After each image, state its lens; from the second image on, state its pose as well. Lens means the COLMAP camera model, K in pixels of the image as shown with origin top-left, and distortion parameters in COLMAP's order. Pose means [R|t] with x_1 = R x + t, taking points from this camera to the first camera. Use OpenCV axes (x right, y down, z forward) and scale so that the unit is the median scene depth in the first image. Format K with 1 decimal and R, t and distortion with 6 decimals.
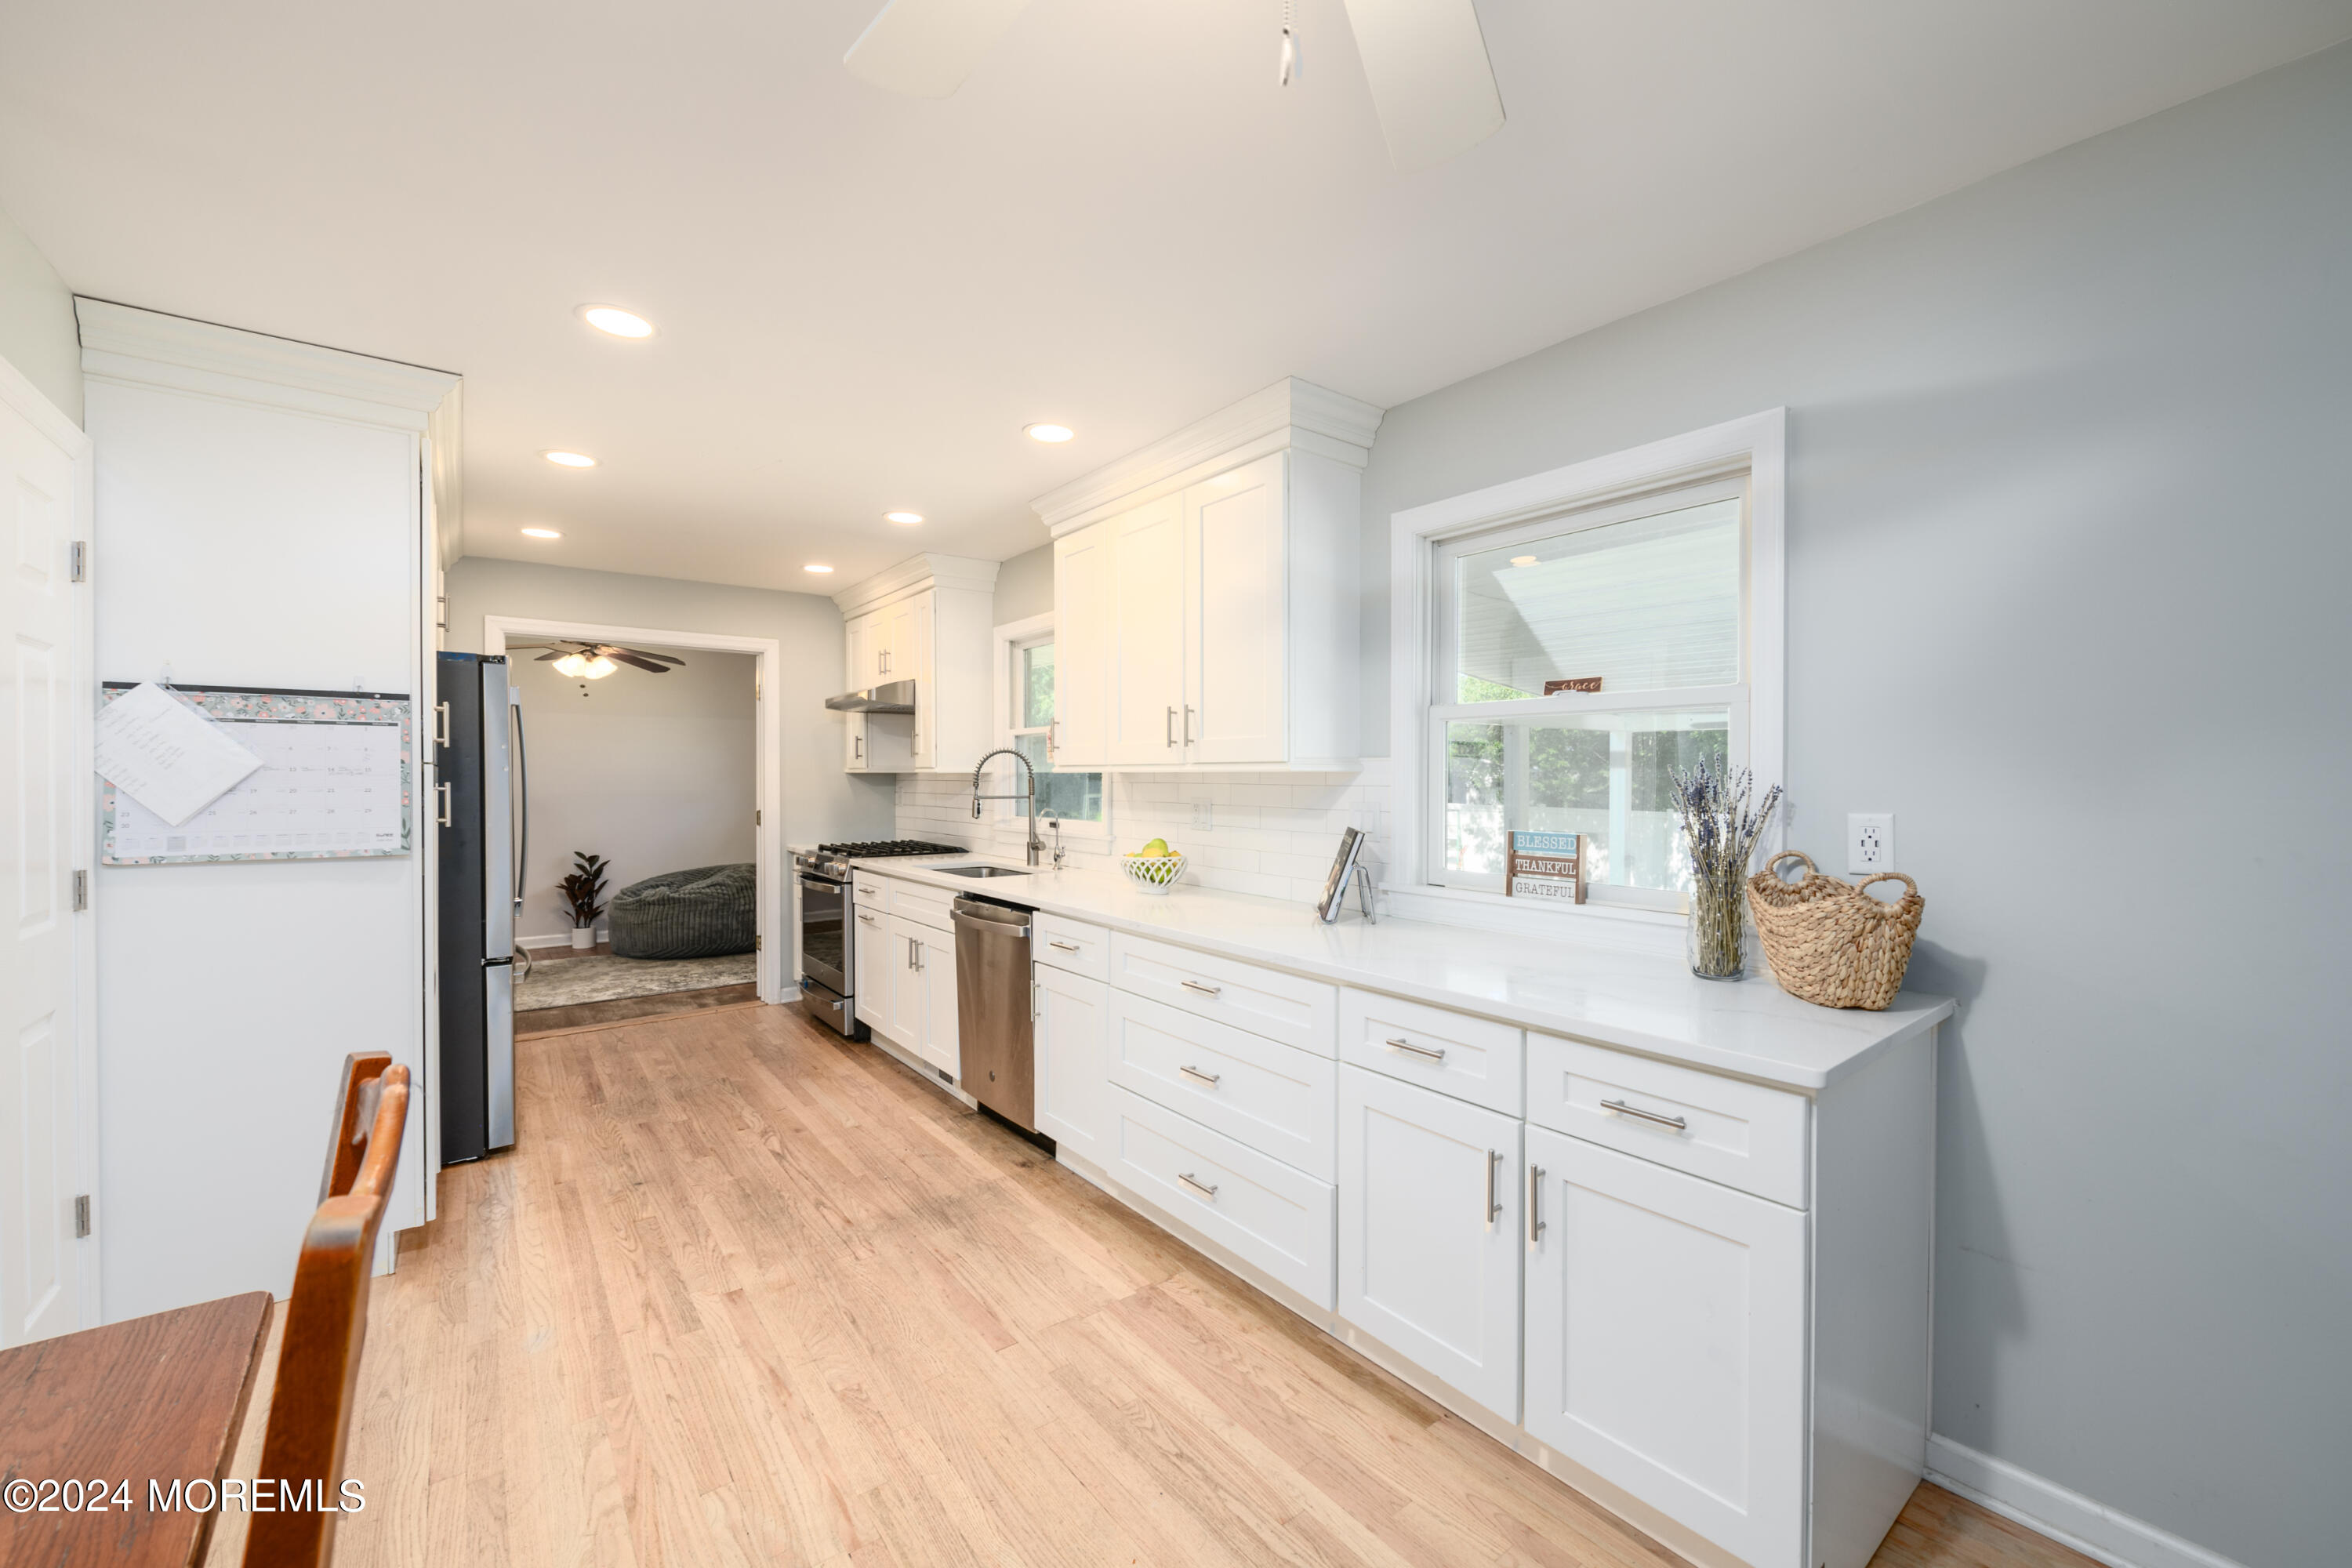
lens RADIAL K [[934.7, 0, 1175.4], [0, 934.7, 780.3], [0, 0, 1]] dist [-0.002232, -0.001946]
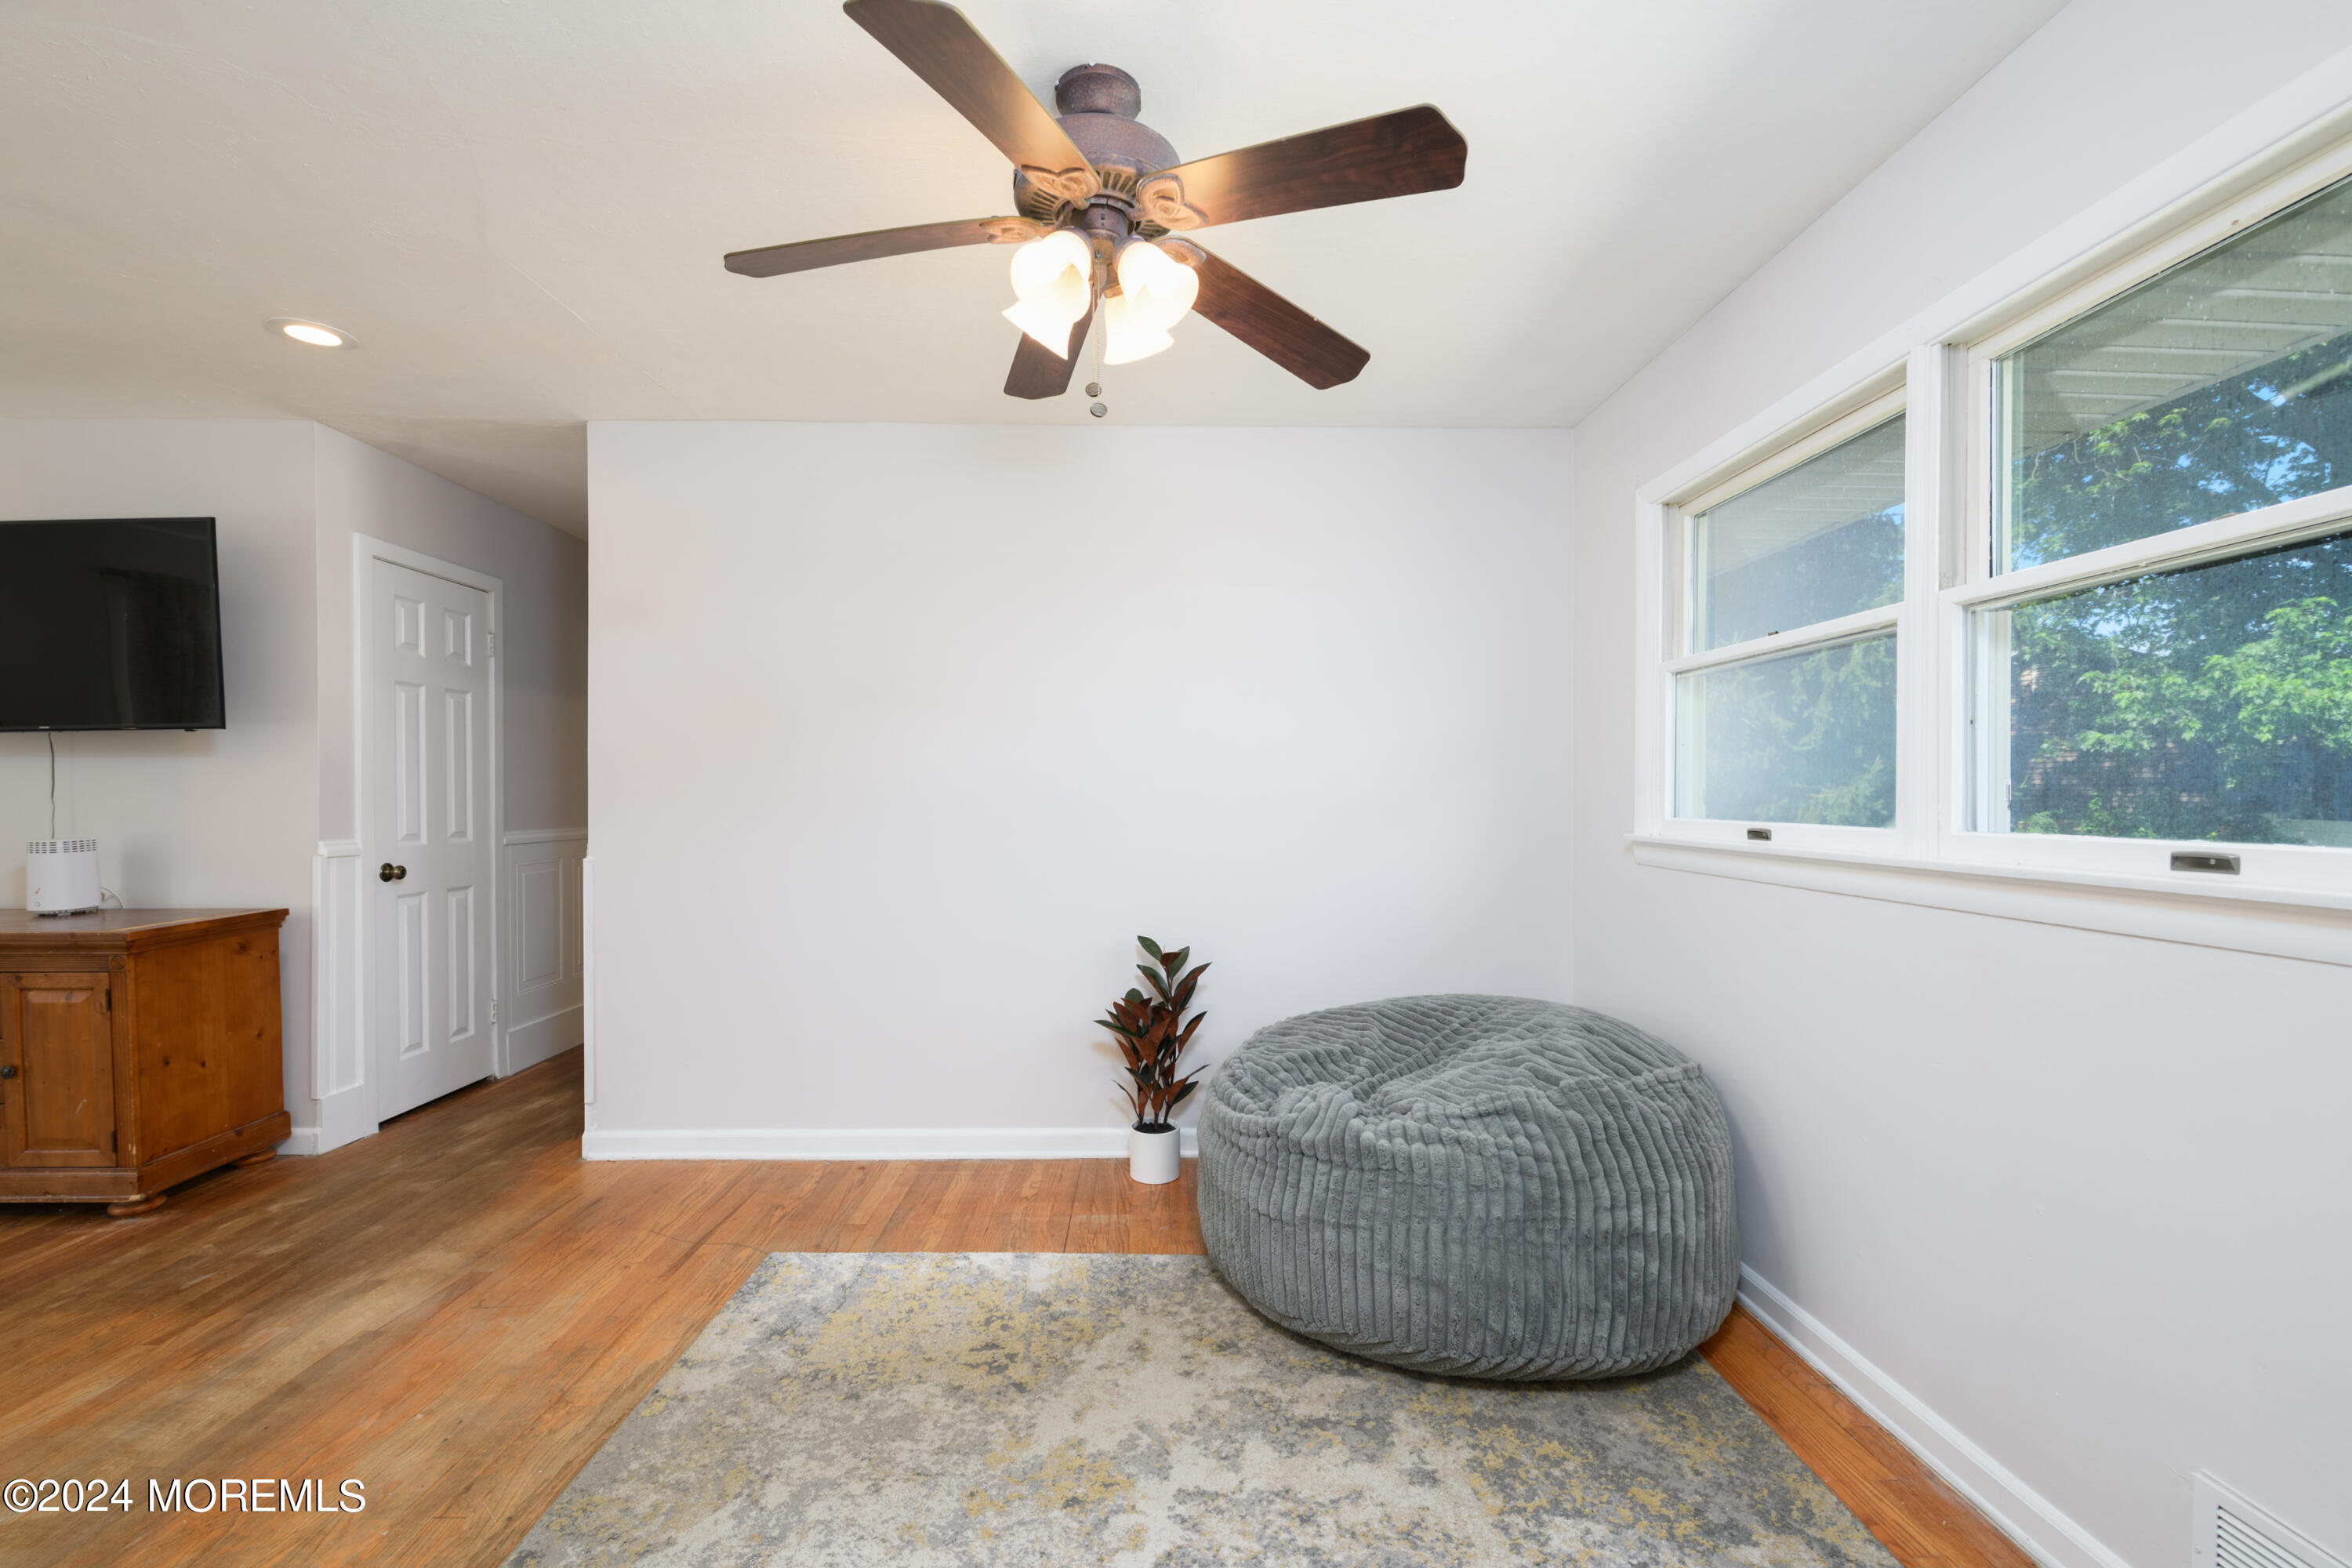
lens RADIAL K [[934.7, 0, 1155.3], [0, 934.7, 808.2], [0, 0, 1]] dist [-0.002232, -0.001946]
pose [[0.788901, 0.001405, -0.614518, -0.989226], [-0.003885, 0.999989, -0.002701, 0.053973], [0.614508, 0.004518, 0.788898, 1.747104]]
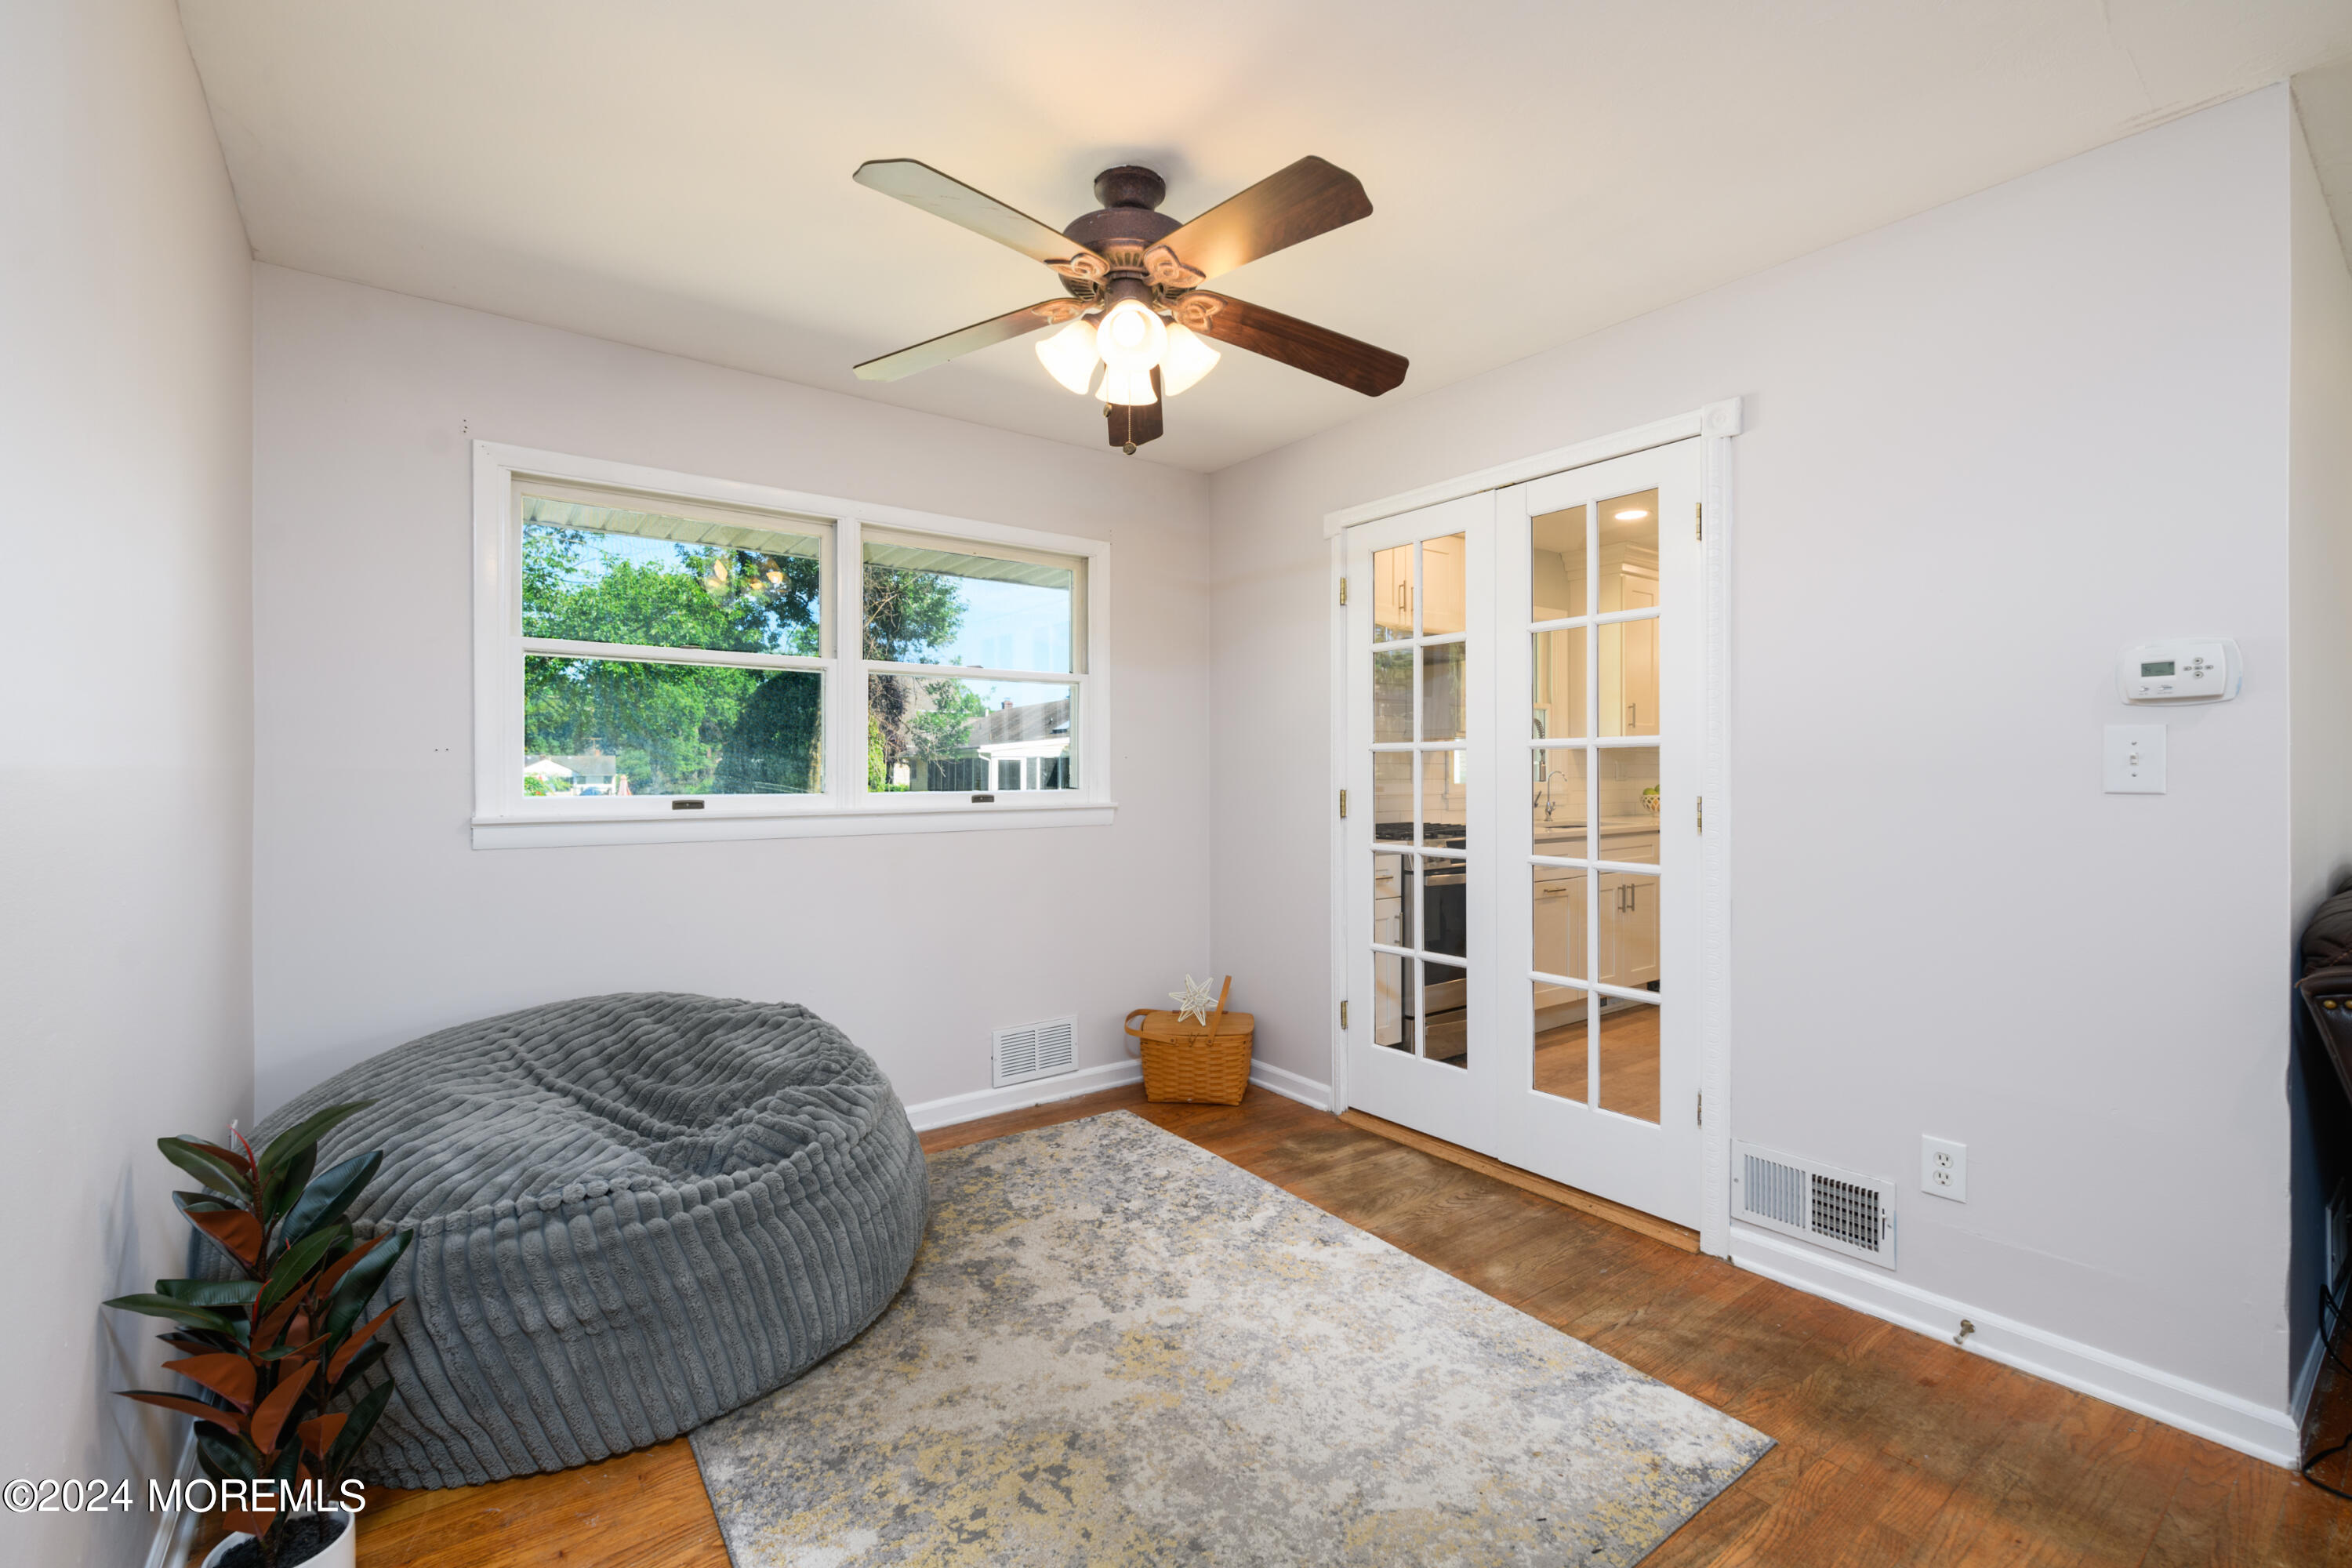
lens RADIAL K [[1013.0, 0, 1176.2], [0, 1013.0, 766.5], [0, 0, 1]] dist [0.002771, -0.002951]
pose [[0.028350, 0.002342, 0.999595, -2.014522], [0.009950, 0.999947, -0.002625, 0.041168], [-0.999549, 0.010020, 0.028325, 2.092587]]
